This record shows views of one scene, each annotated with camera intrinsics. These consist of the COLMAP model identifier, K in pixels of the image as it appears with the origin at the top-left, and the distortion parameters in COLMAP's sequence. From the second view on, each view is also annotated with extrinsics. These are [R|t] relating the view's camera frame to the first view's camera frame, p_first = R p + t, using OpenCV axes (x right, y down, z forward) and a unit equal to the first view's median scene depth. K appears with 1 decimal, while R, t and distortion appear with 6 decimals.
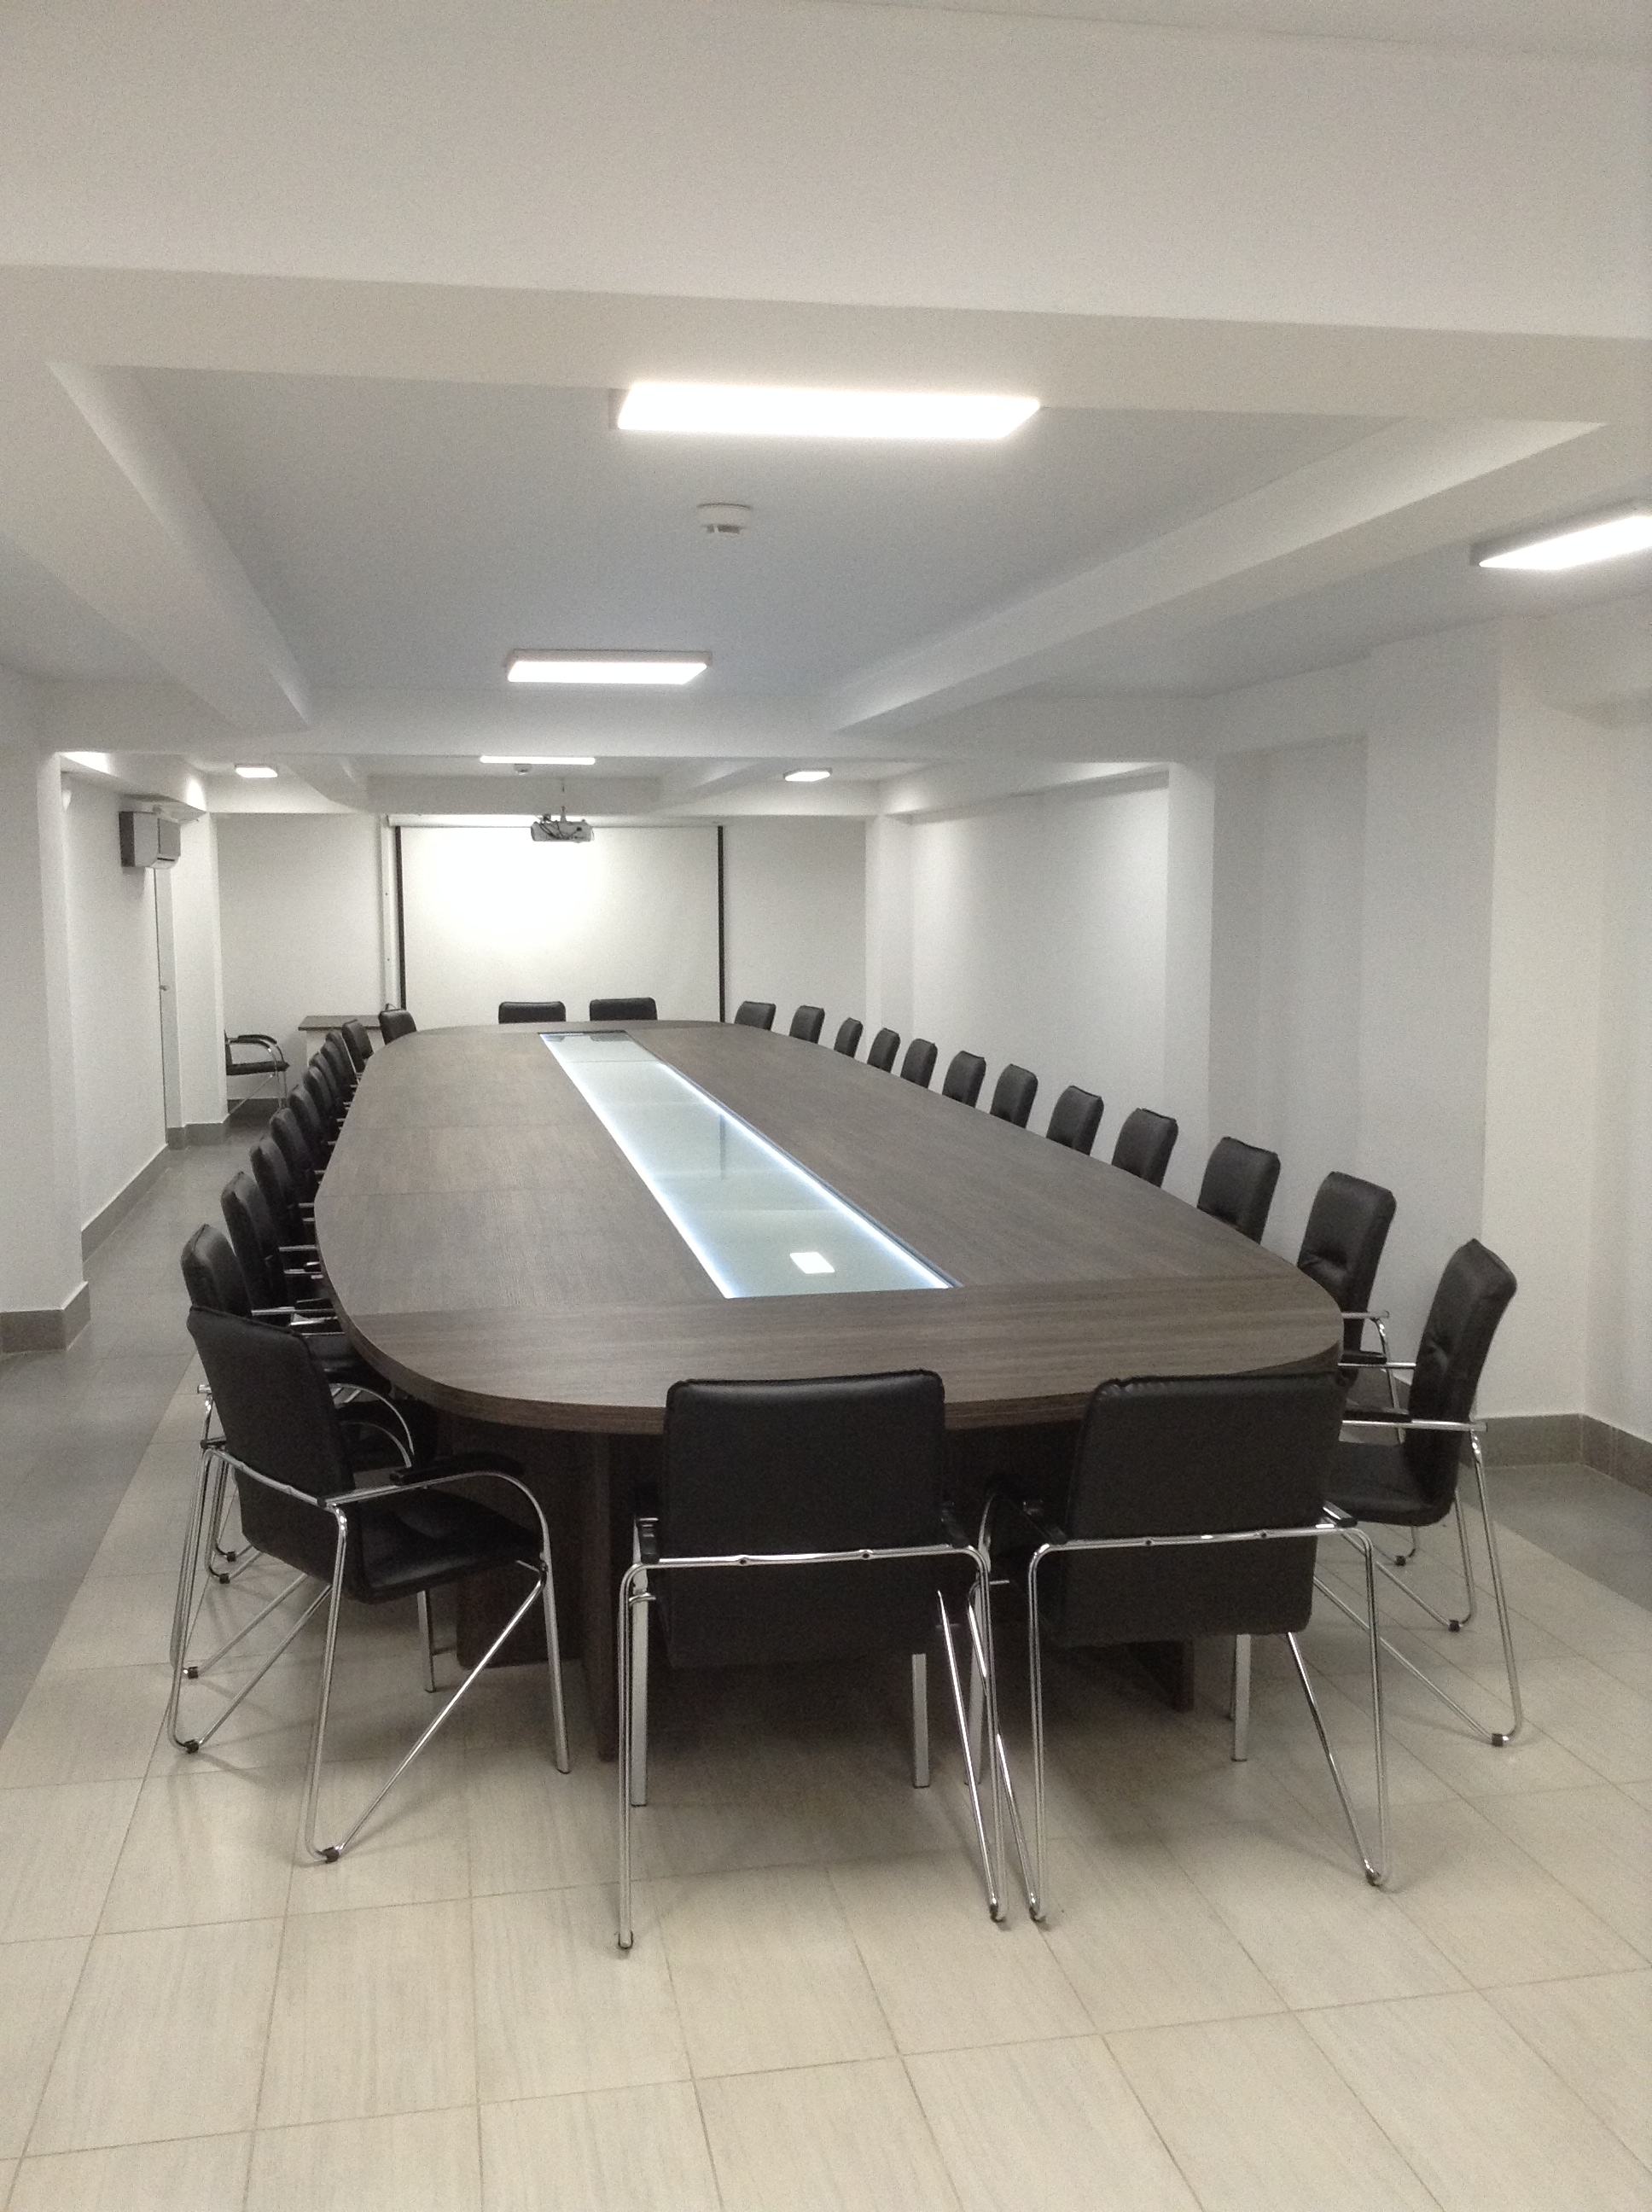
lens RADIAL K [[2034.0, 0, 815.6], [0, 2034.0, 1107.2], [0, 0, 1]] dist [0.100405, -0.208097]
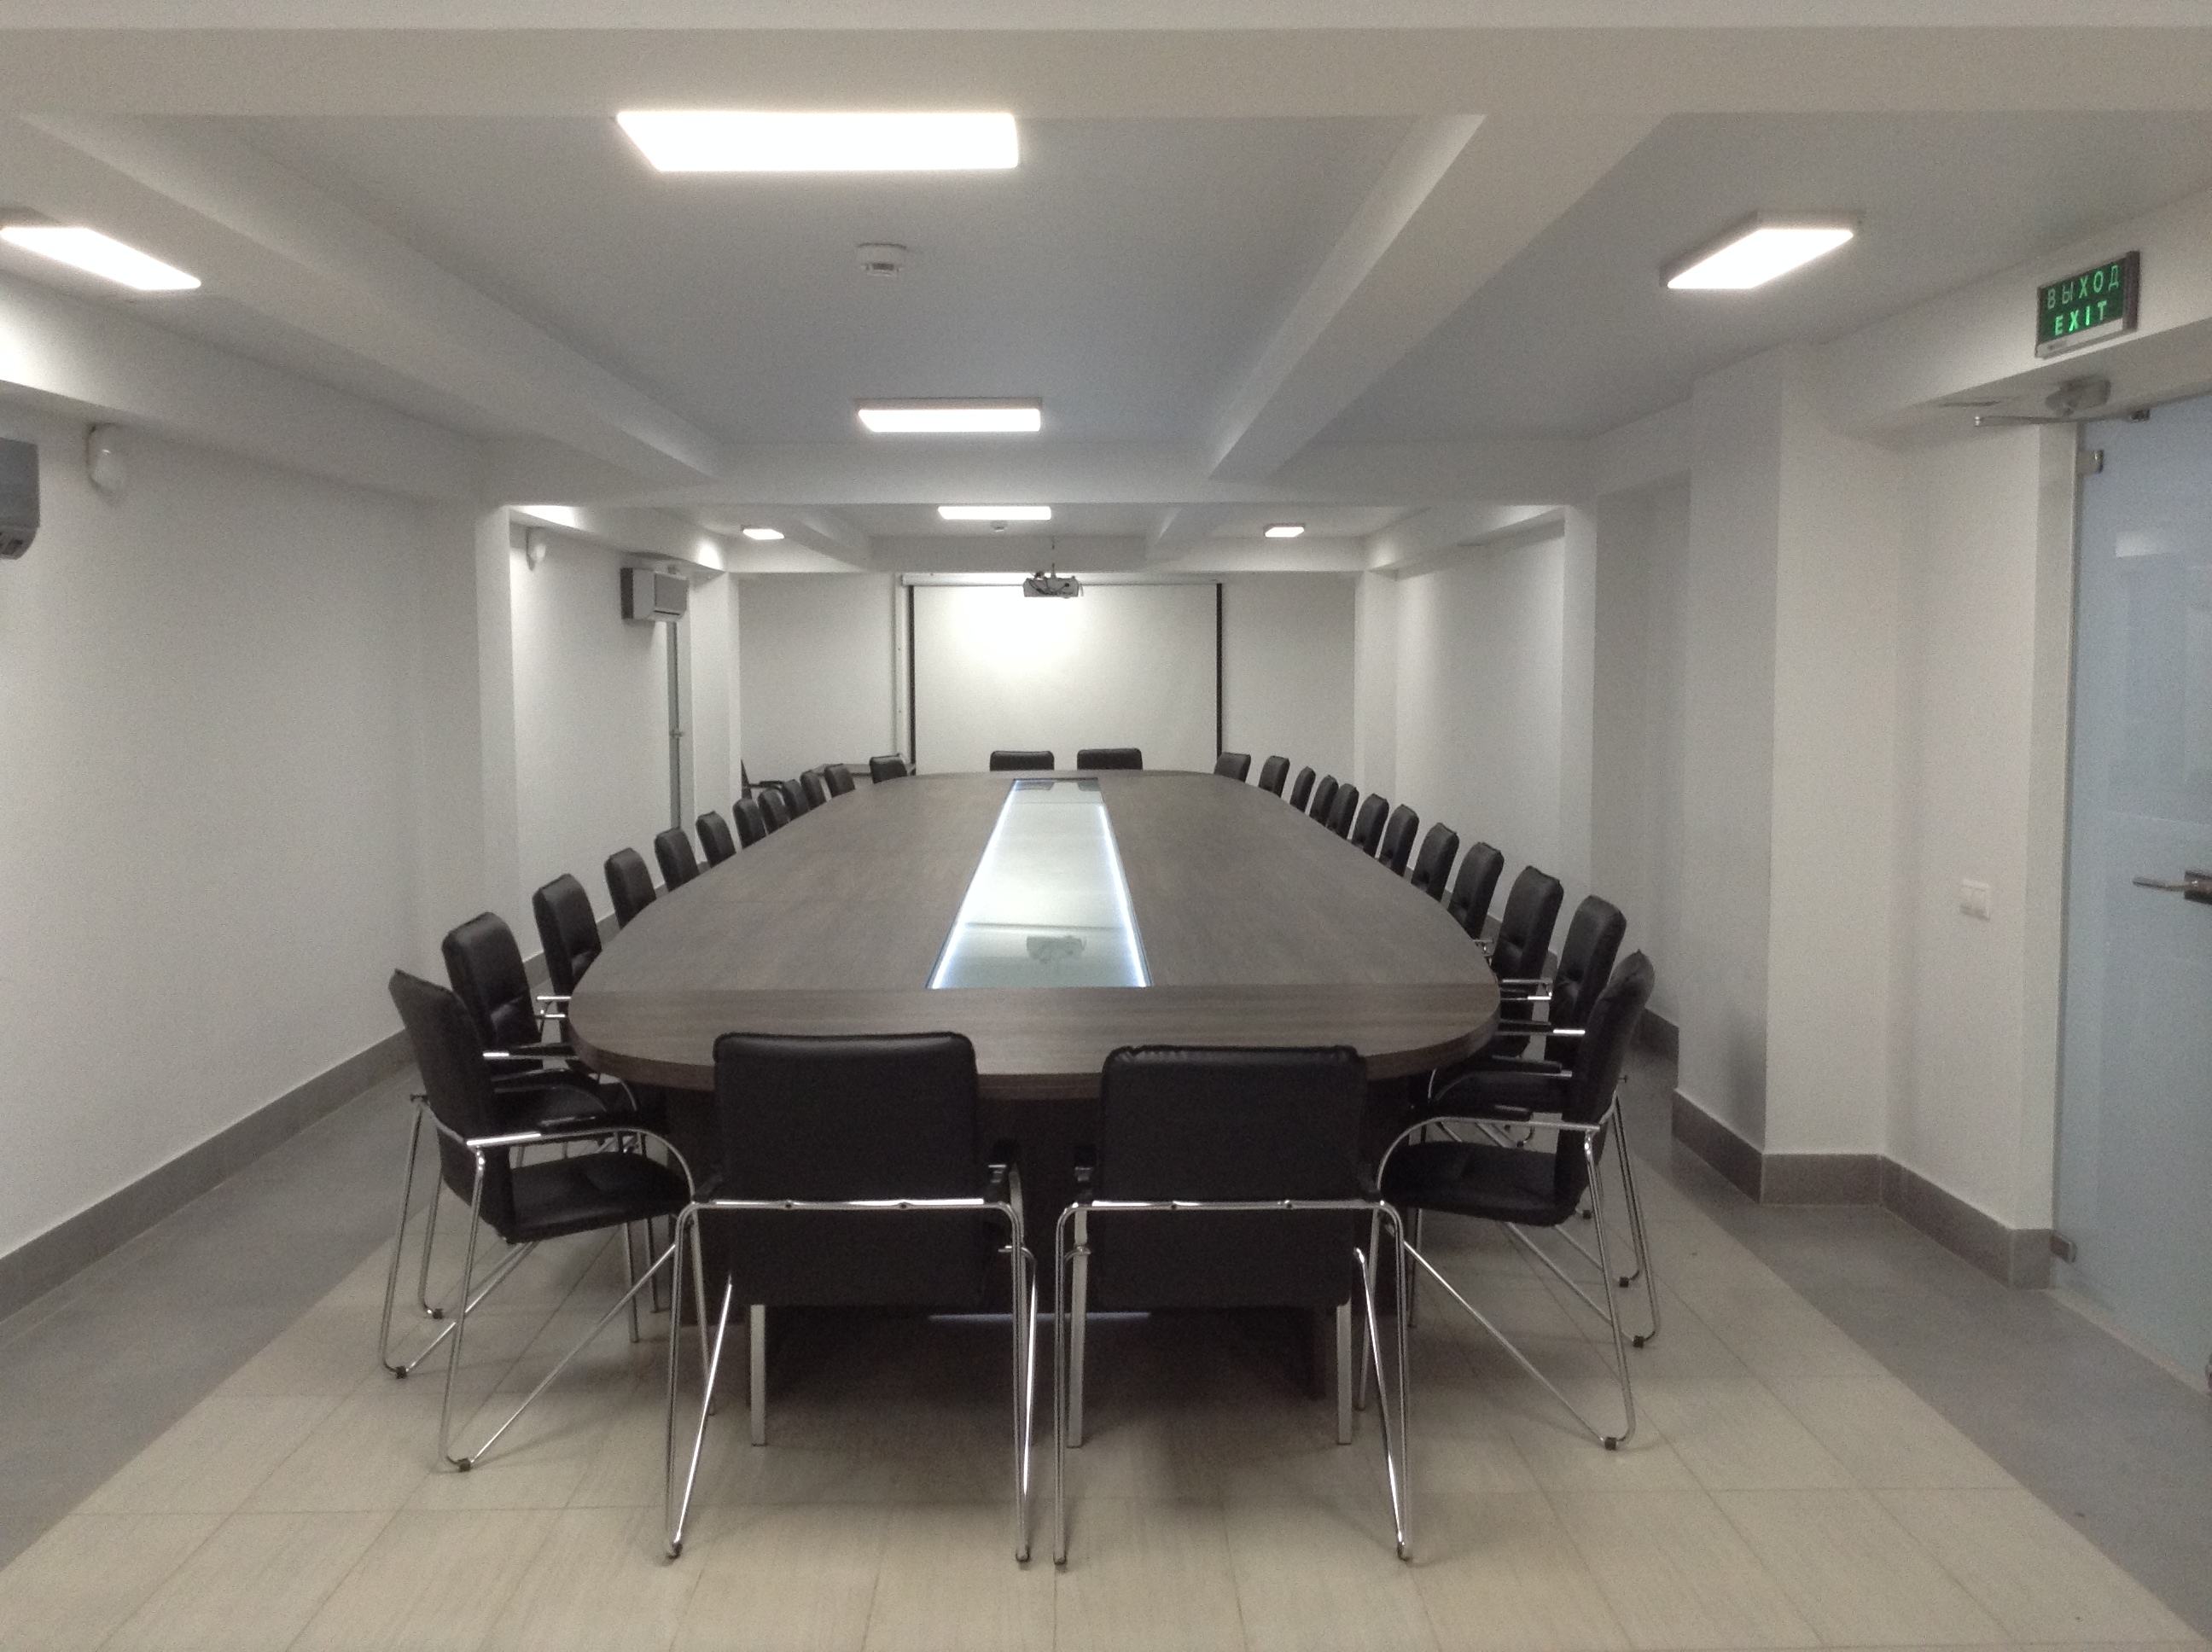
lens RADIAL K [[2018.7, 0, 1100.4], [0, 2018.7, 814.9], [0, 0, 1]] dist [0.103782, -0.191552]
pose [[0.985784, 0.014626, -0.167378, 0.210375], [-0.019858, 0.999364, -0.029631, 0.030597], [0.166838, 0.032534, 0.985447, -0.025970]]
